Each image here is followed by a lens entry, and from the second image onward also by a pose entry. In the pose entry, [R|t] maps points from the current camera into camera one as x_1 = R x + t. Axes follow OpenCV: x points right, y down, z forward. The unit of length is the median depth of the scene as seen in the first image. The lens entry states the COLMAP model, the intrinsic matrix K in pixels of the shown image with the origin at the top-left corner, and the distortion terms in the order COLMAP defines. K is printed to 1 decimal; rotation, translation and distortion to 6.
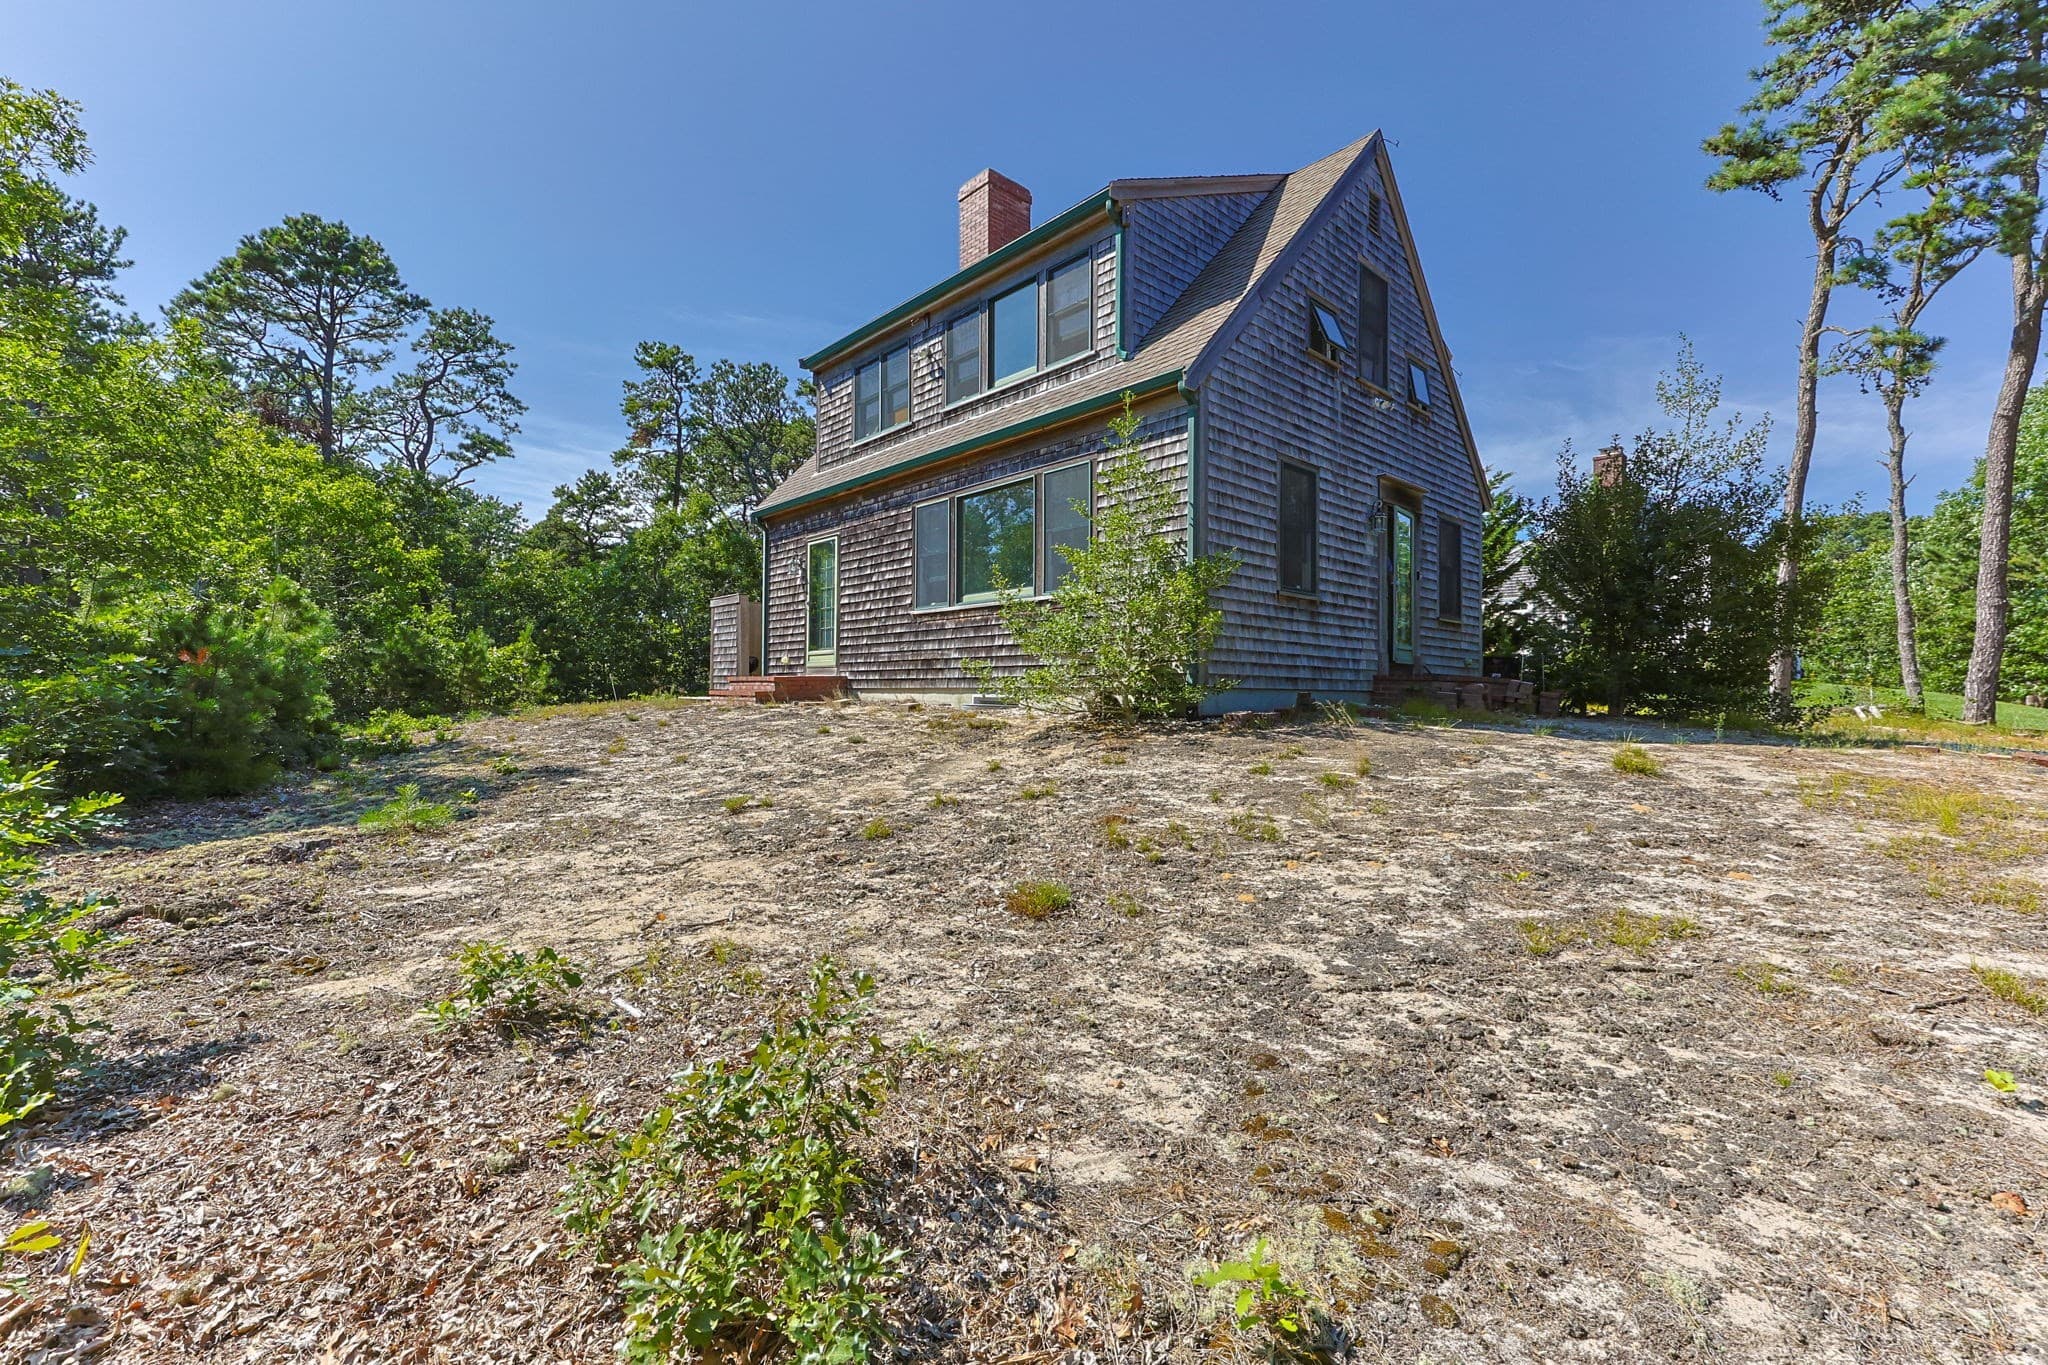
lens RADIAL K [[865.8, 0, 1026.9], [0, 865.8, 687.8], [0, 0, 1]] dist [0.018601, 0.000413]
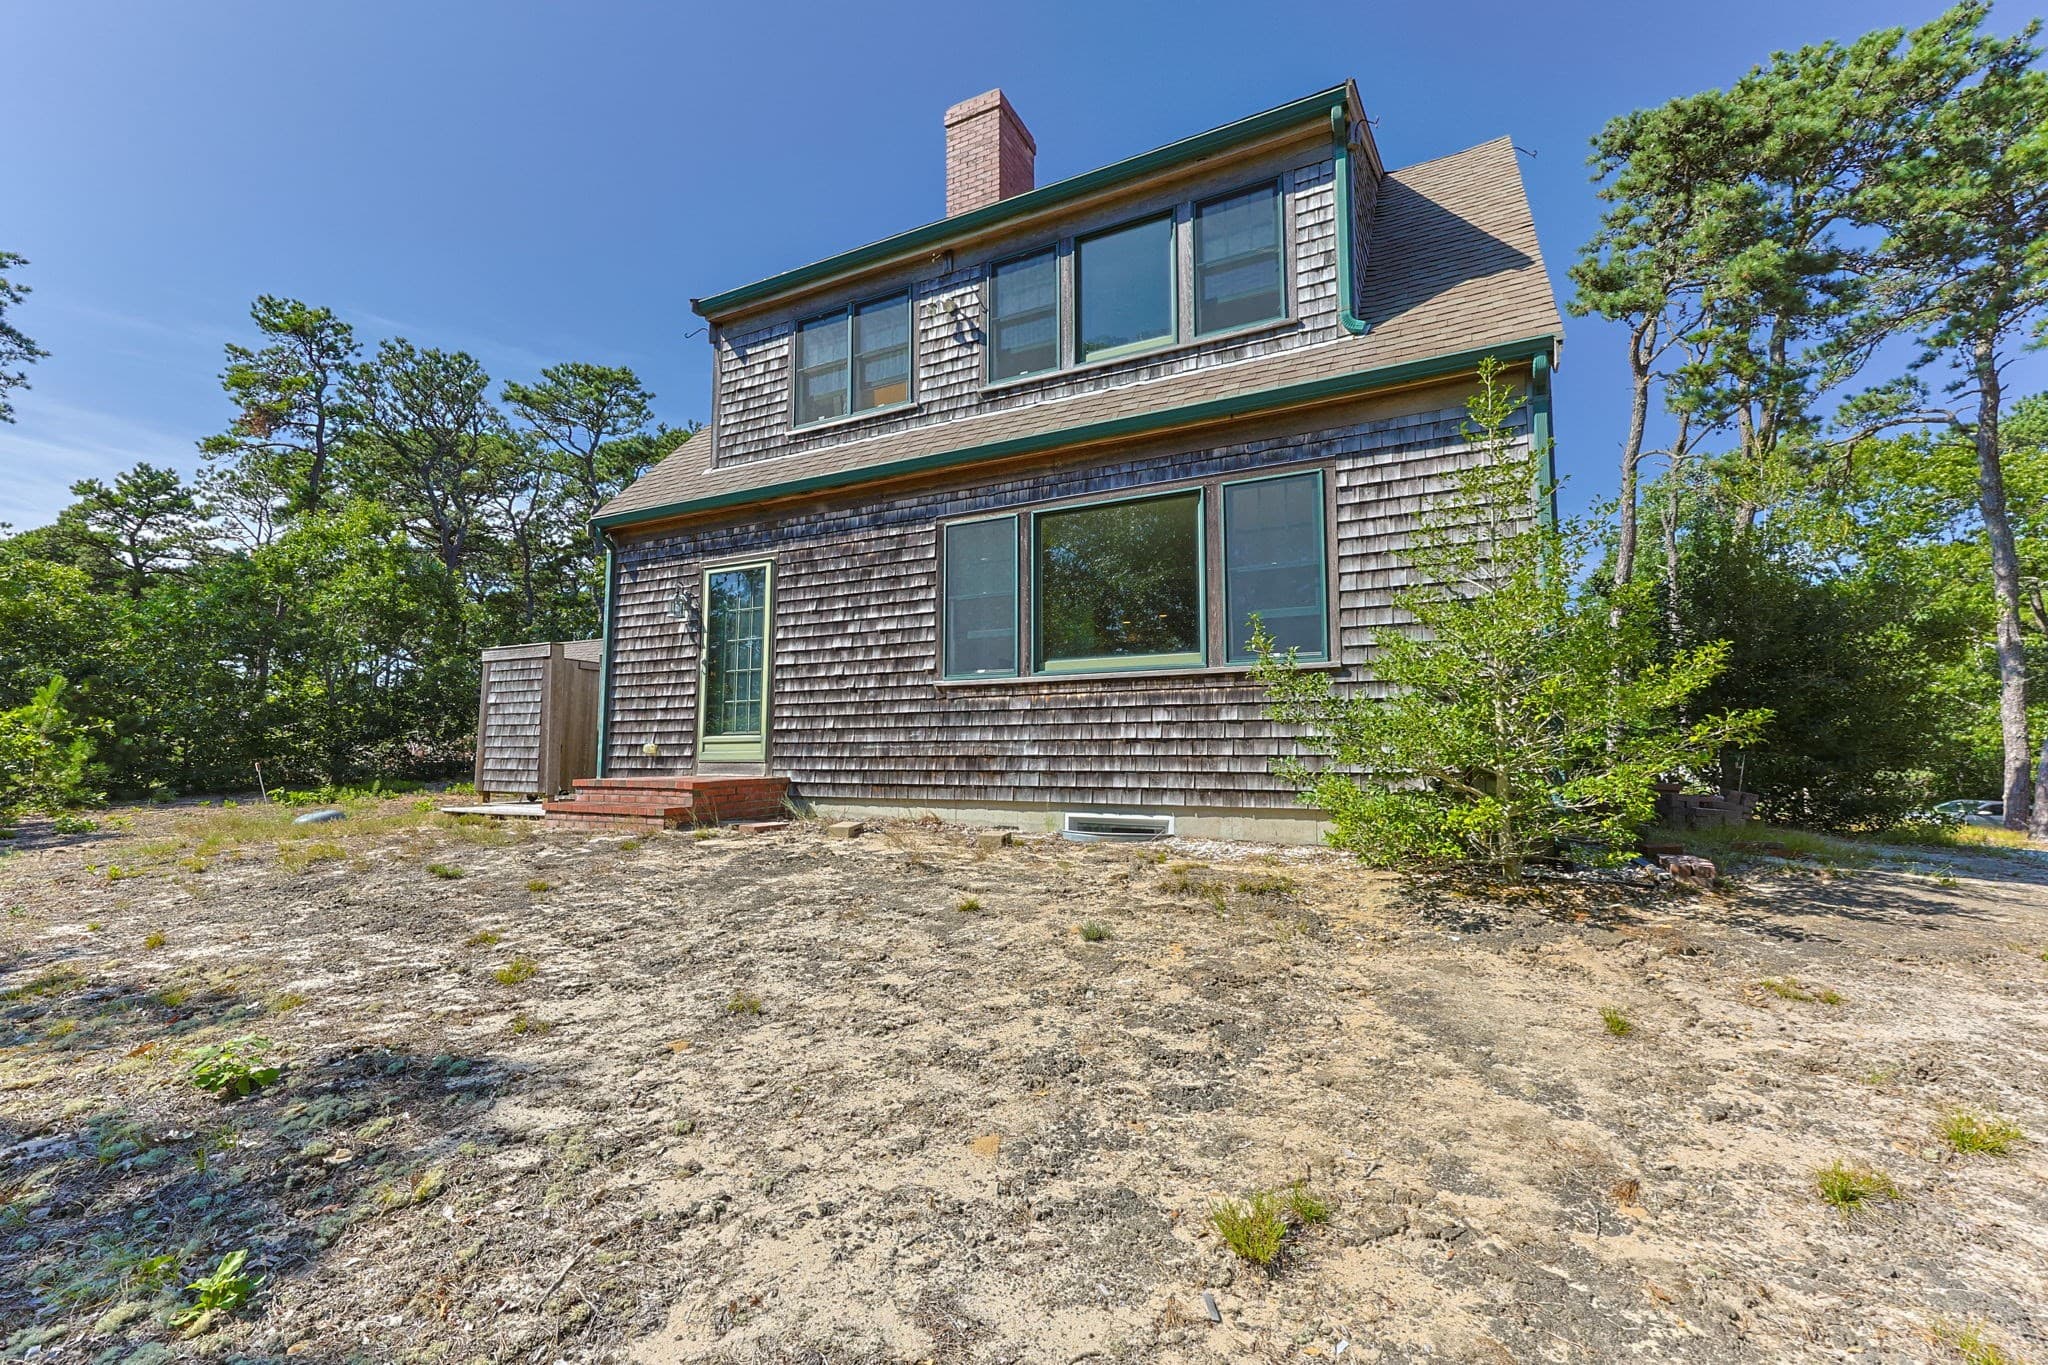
lens RADIAL K [[865.8, 0, 1014.4], [0, 865.8, 692.9], [0, 0, 1]] dist [0.018601, 0.000413]
pose [[0.939559, 0.027765, 0.341259, -0.267273], [-0.001577, 0.997047, -0.076779, -0.026463], [-0.342383, 0.071601, 0.936828, 0.331120]]
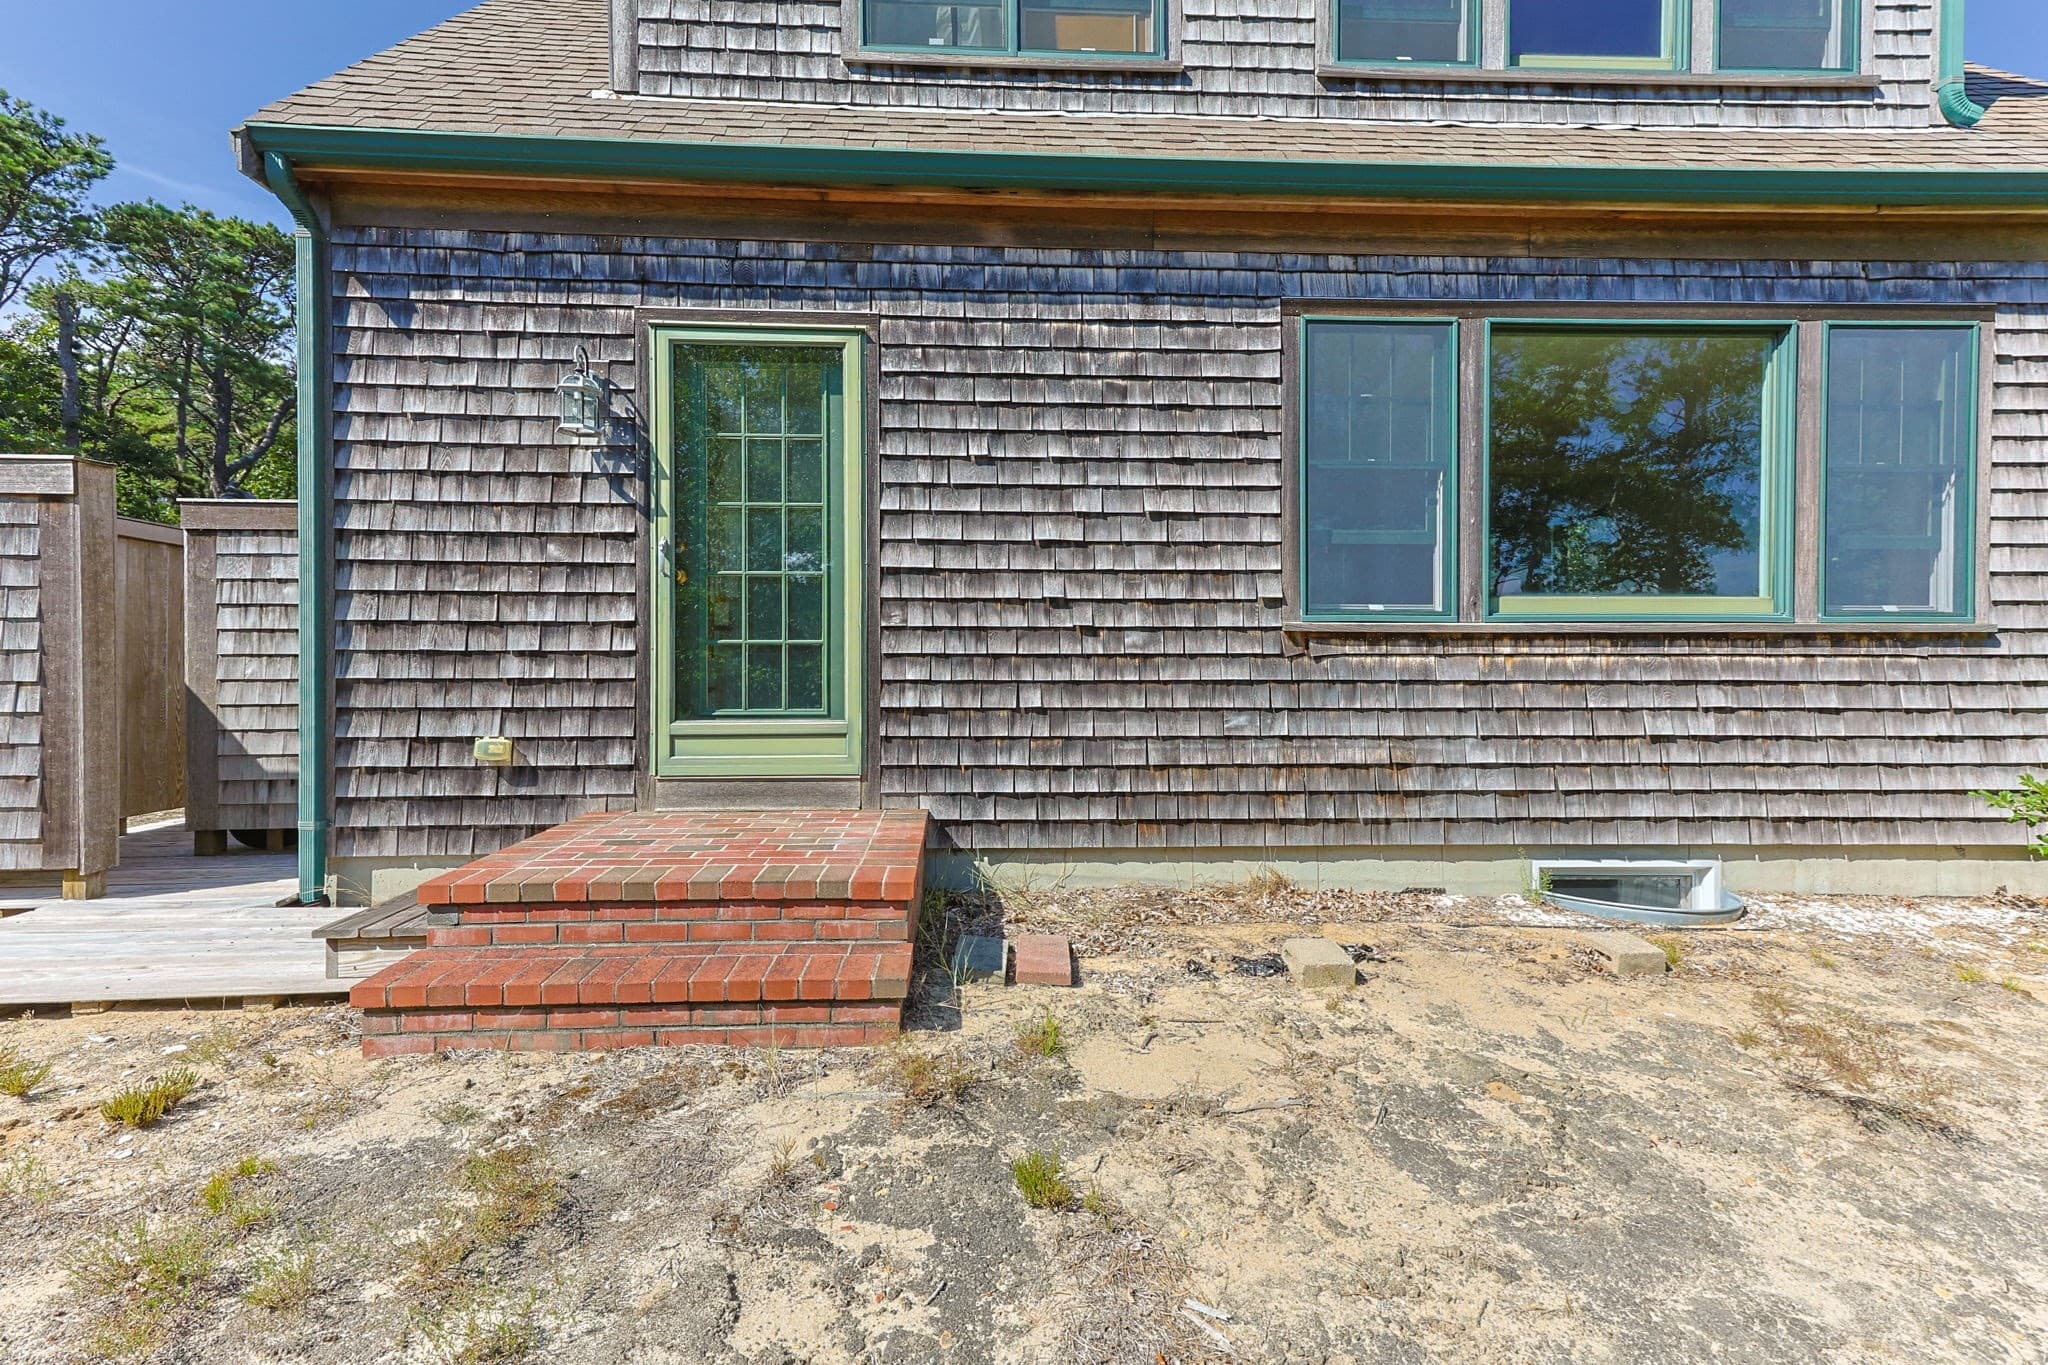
lens RADIAL K [[865.8, 0, 1014.6], [0, 865.8, 664.0], [0, 0, 1]] dist [0.018601, 0.000413]
pose [[0.644496, -0.006251, 0.764582, -0.411746], [-0.004406, 0.999920, 0.011889, -0.067023], [-0.764595, -0.011031, 0.644417, 0.769937]]
